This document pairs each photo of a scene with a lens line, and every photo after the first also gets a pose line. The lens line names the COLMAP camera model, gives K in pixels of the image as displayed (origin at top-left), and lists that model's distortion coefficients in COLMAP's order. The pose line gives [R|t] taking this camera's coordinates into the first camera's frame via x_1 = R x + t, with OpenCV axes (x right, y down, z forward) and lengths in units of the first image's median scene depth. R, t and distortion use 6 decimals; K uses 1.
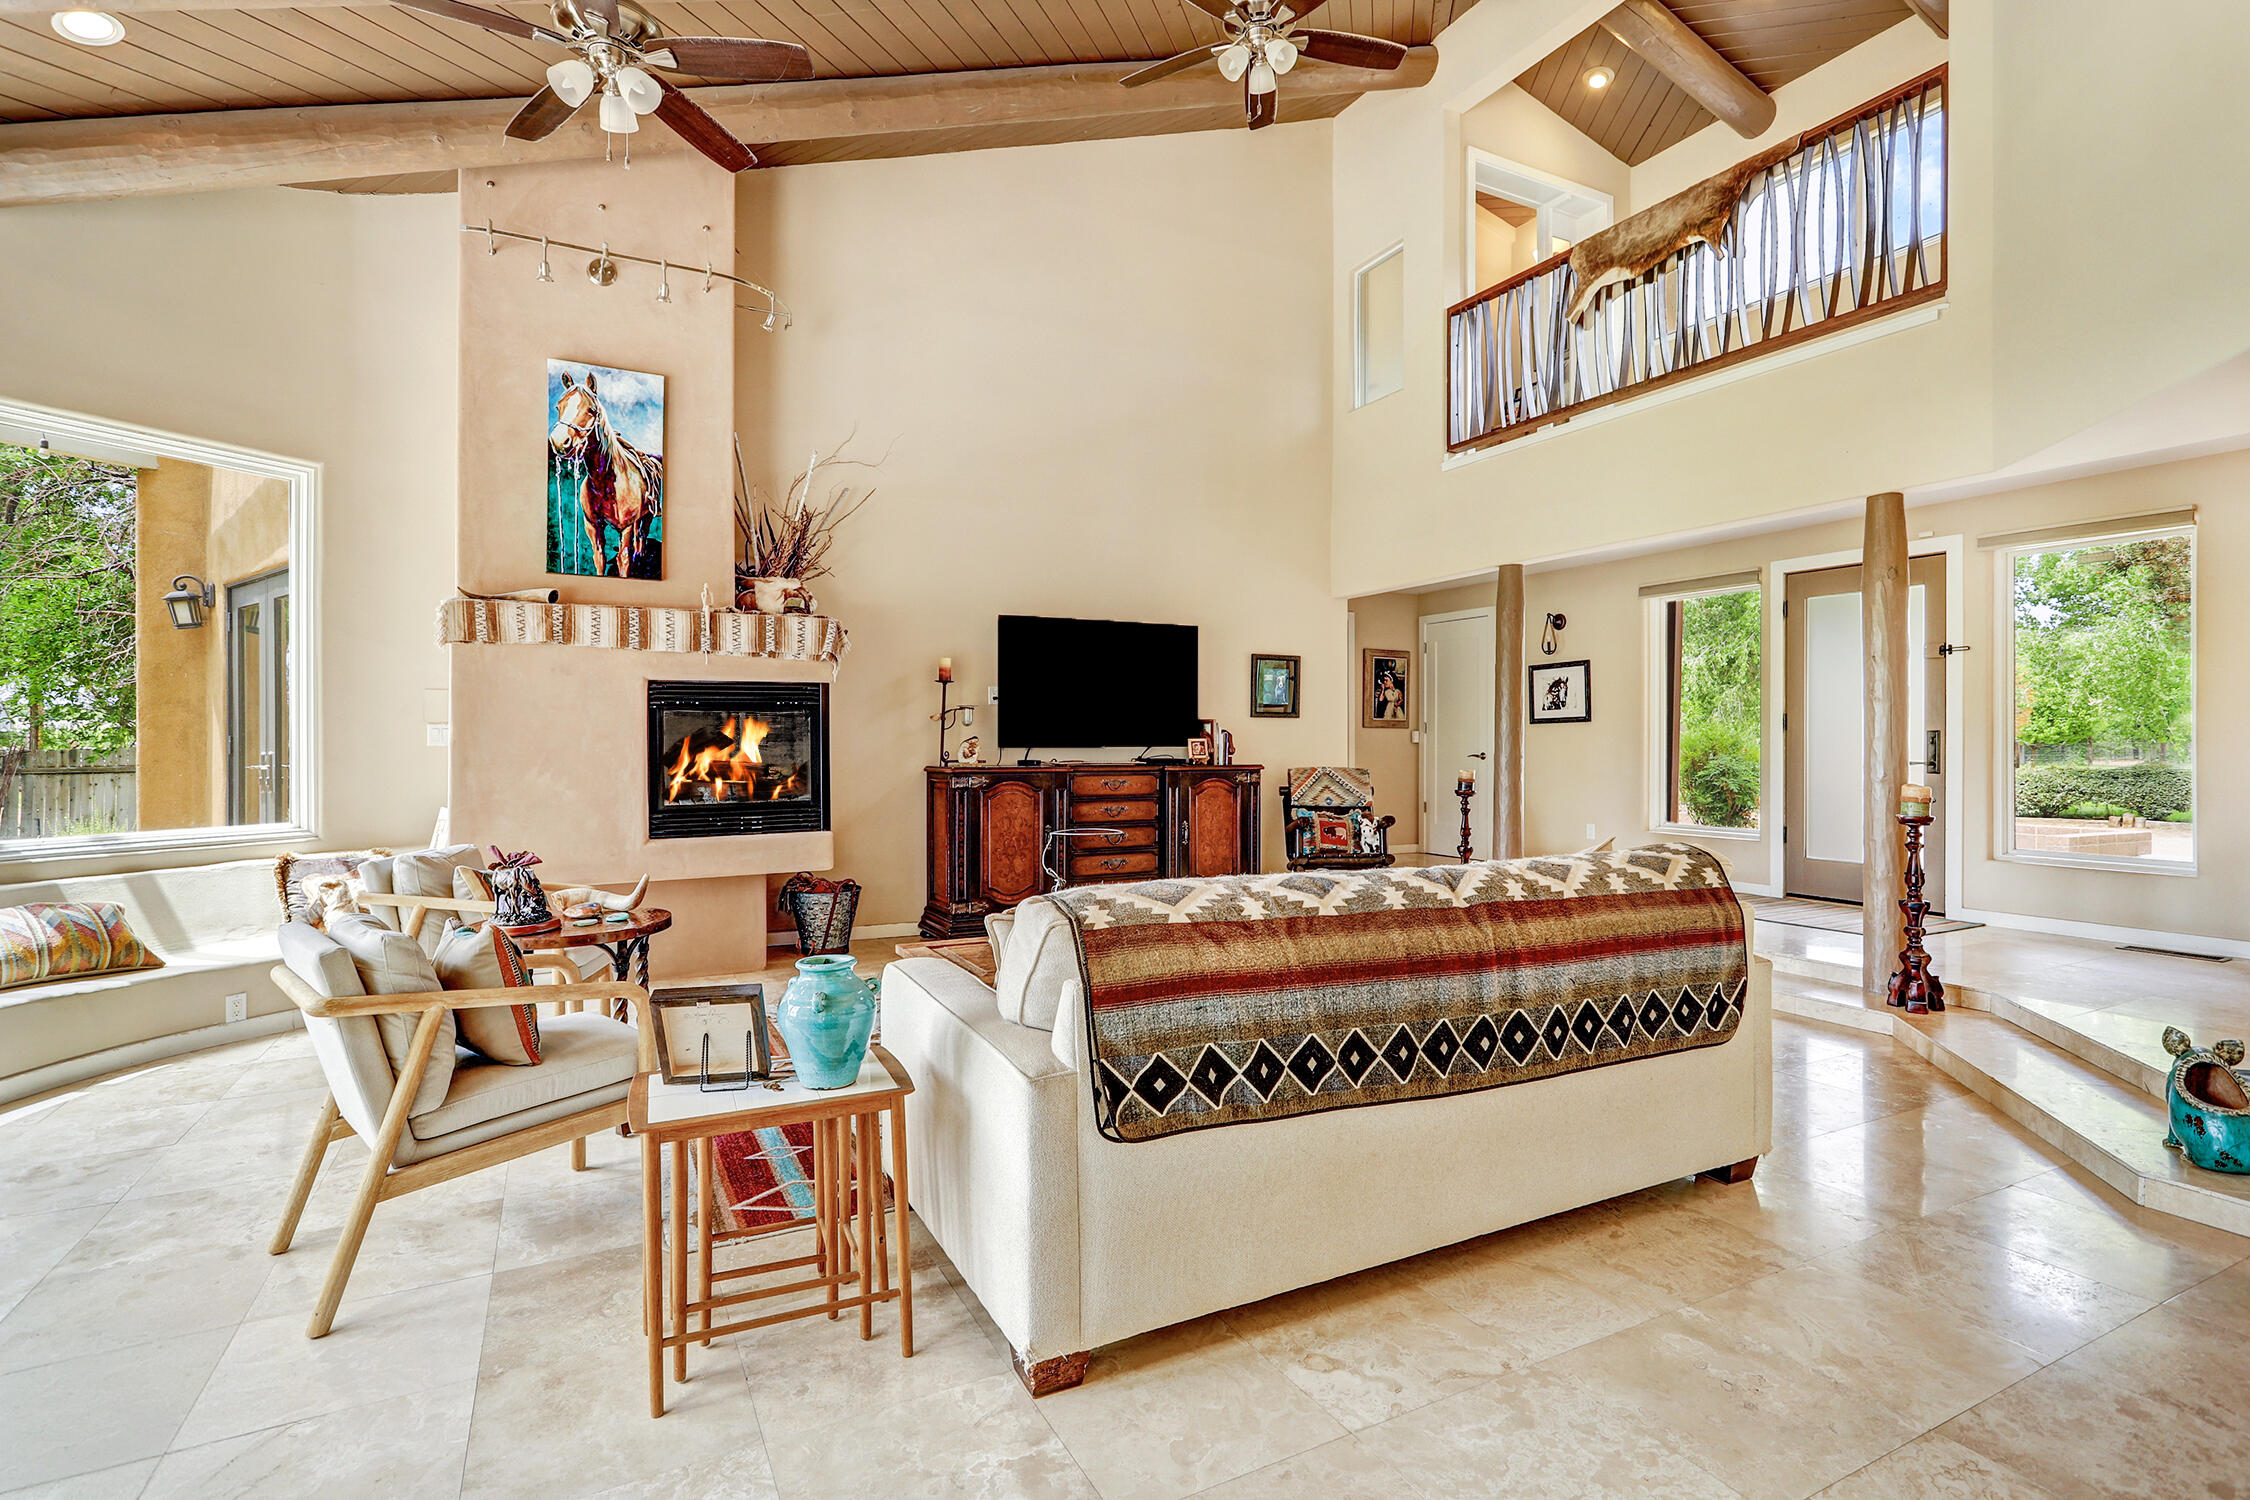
lens RADIAL K [[1070.5, 0, 1125.0], [0, 1070.5, 750.0], [0, 0, 1]] dist [-0.000002, -0.000011]
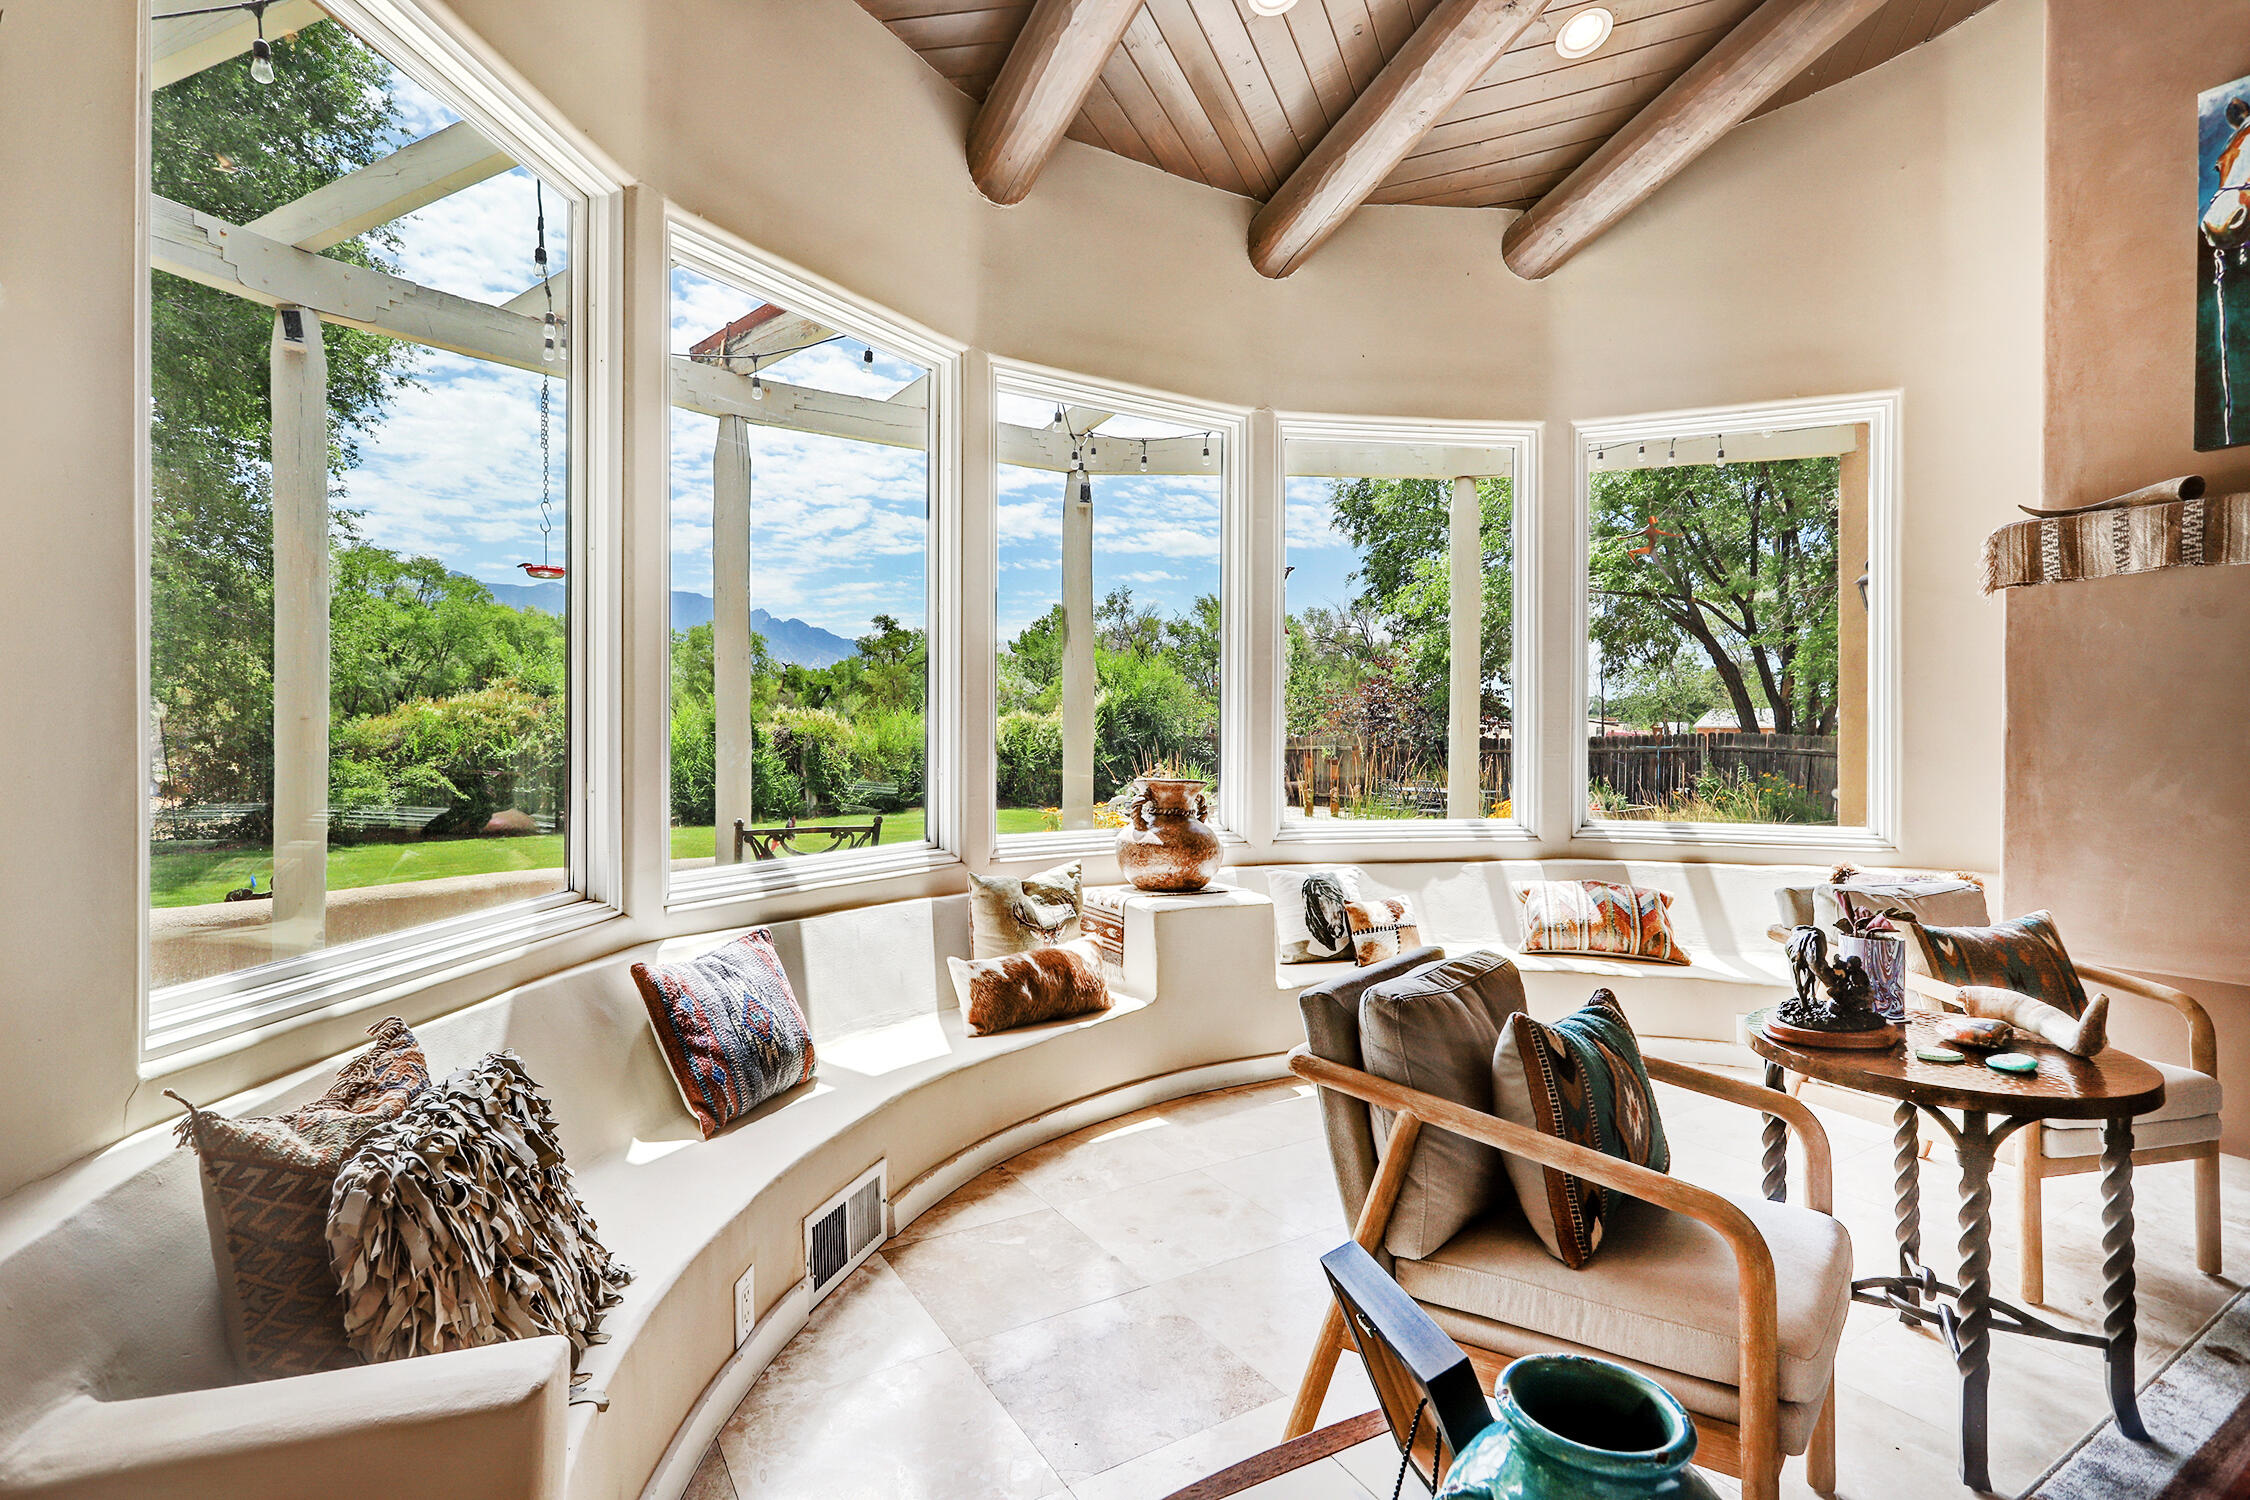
lens RADIAL K [[1072.5, 0, 1125.0], [0, 1072.5, 750.0], [0, 0, 1]] dist [-0.000407, -0.000271]
pose [[0.093739, 0.016618, -0.995458, 0.010616], [-0.008971, 0.999834, 0.015846, -0.001227], [0.995556, 0.007445, 0.093873, 0.366483]]
